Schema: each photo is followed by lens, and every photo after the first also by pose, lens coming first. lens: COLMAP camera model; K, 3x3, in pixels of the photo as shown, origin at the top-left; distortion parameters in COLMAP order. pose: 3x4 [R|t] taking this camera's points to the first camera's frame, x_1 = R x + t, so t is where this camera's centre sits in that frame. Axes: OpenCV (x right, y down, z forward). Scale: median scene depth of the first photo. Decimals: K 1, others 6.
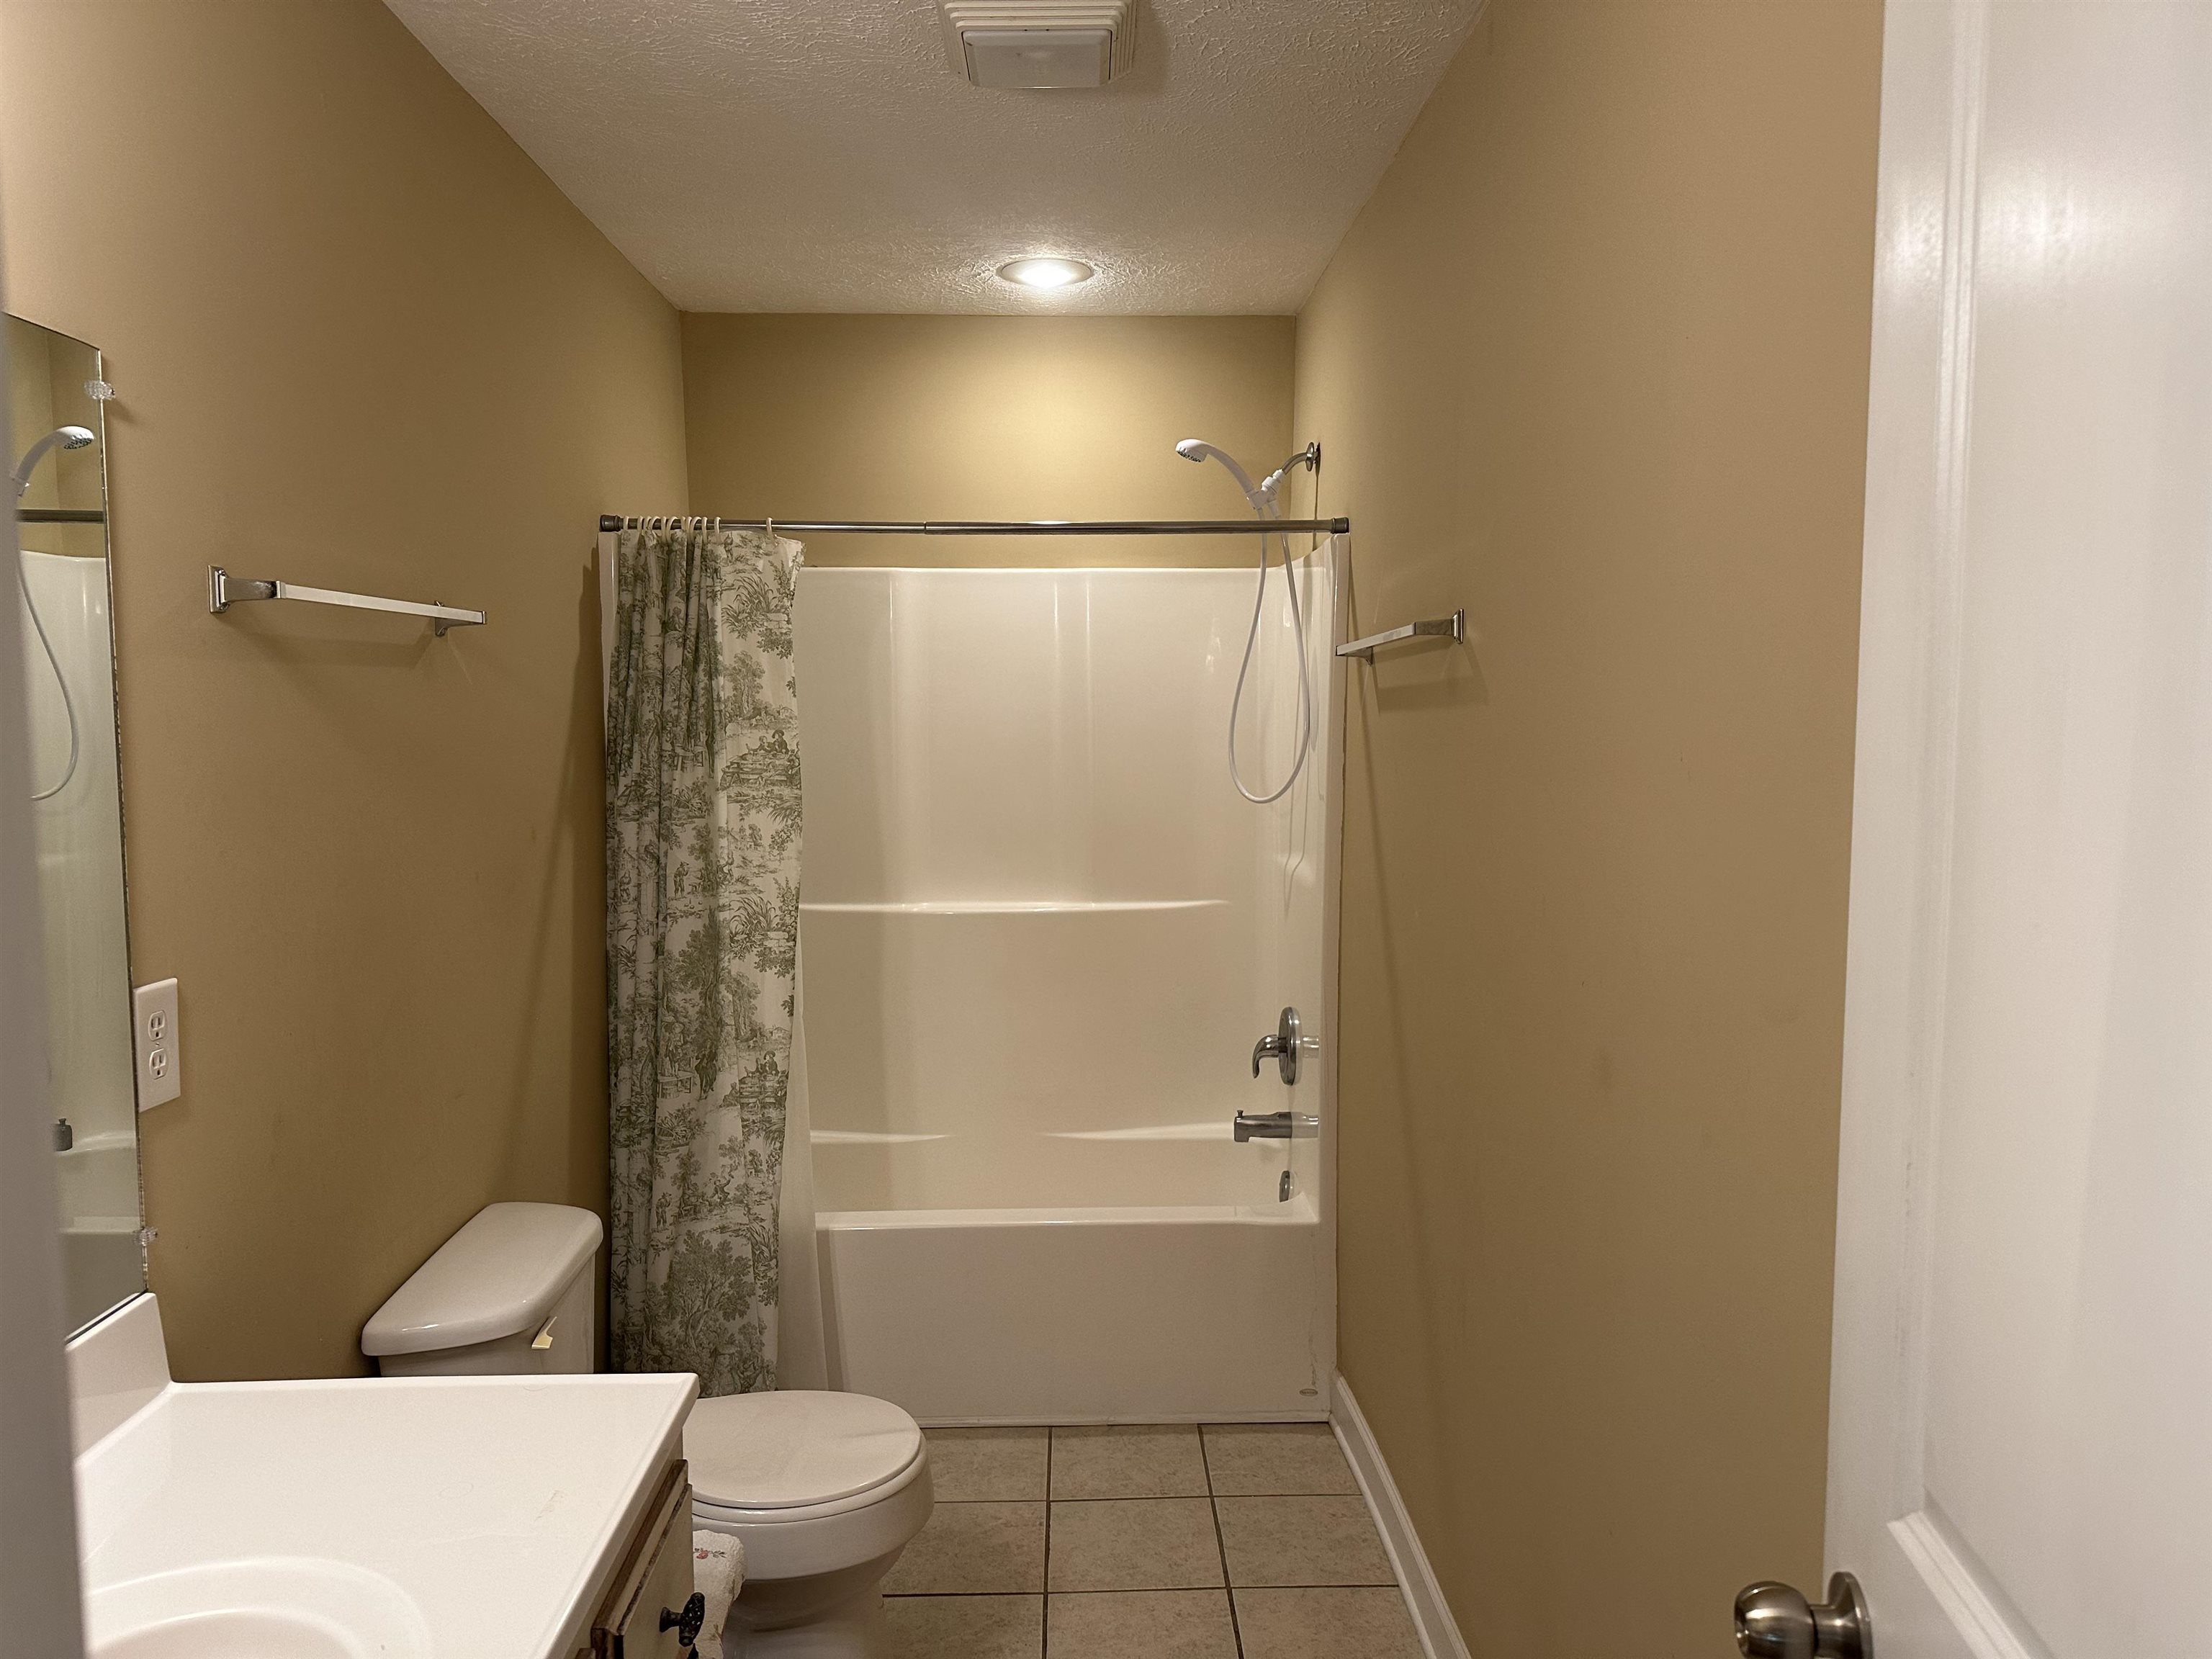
lens RADIAL K [[1545.4, 0, 1099.7], [0, 1545.4, 839.7], [0, 0, 1]] dist [0.136340, -0.195922]
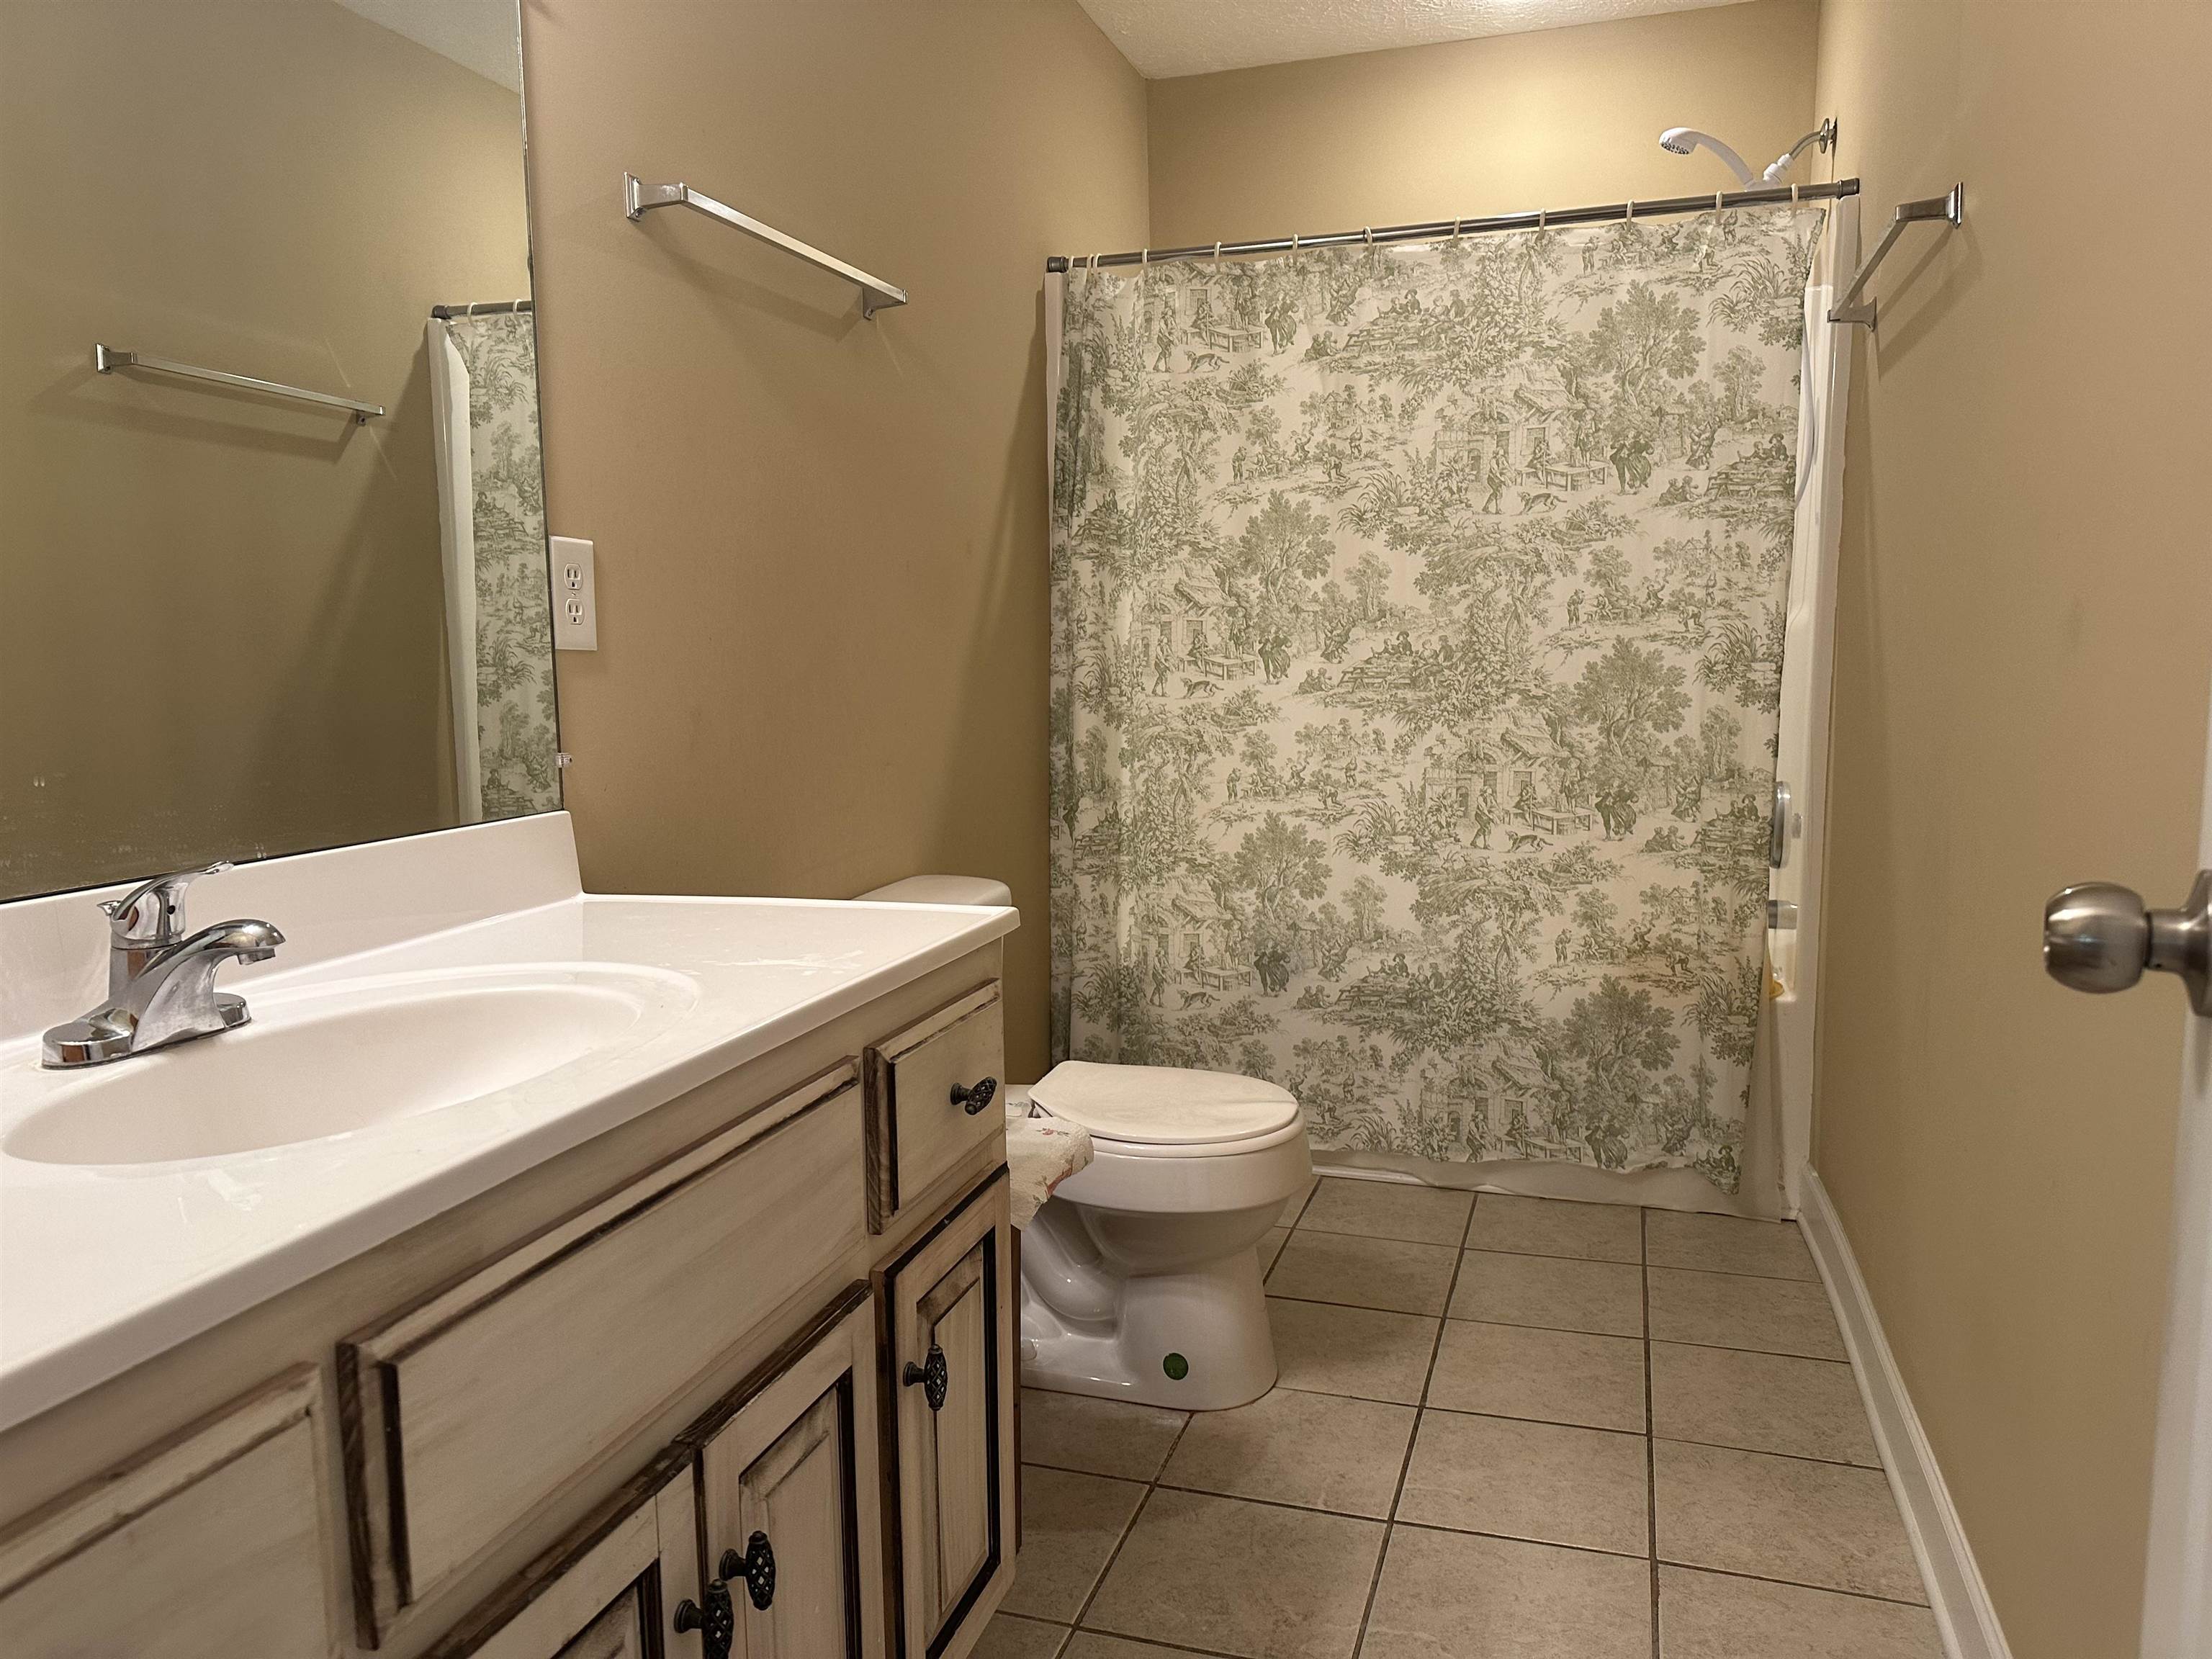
lens RADIAL K [[1563.1, 0, 1120.5], [0, 1563.1, 846.5], [0, 0, 1]] dist [0.069708, -0.095138]
pose [[0.947345, 0.031754, -0.318637, 0.076663], [-0.016341, 0.998569, 0.050928, 0.146653], [0.319798, -0.043039, 0.946508, 0.039598]]
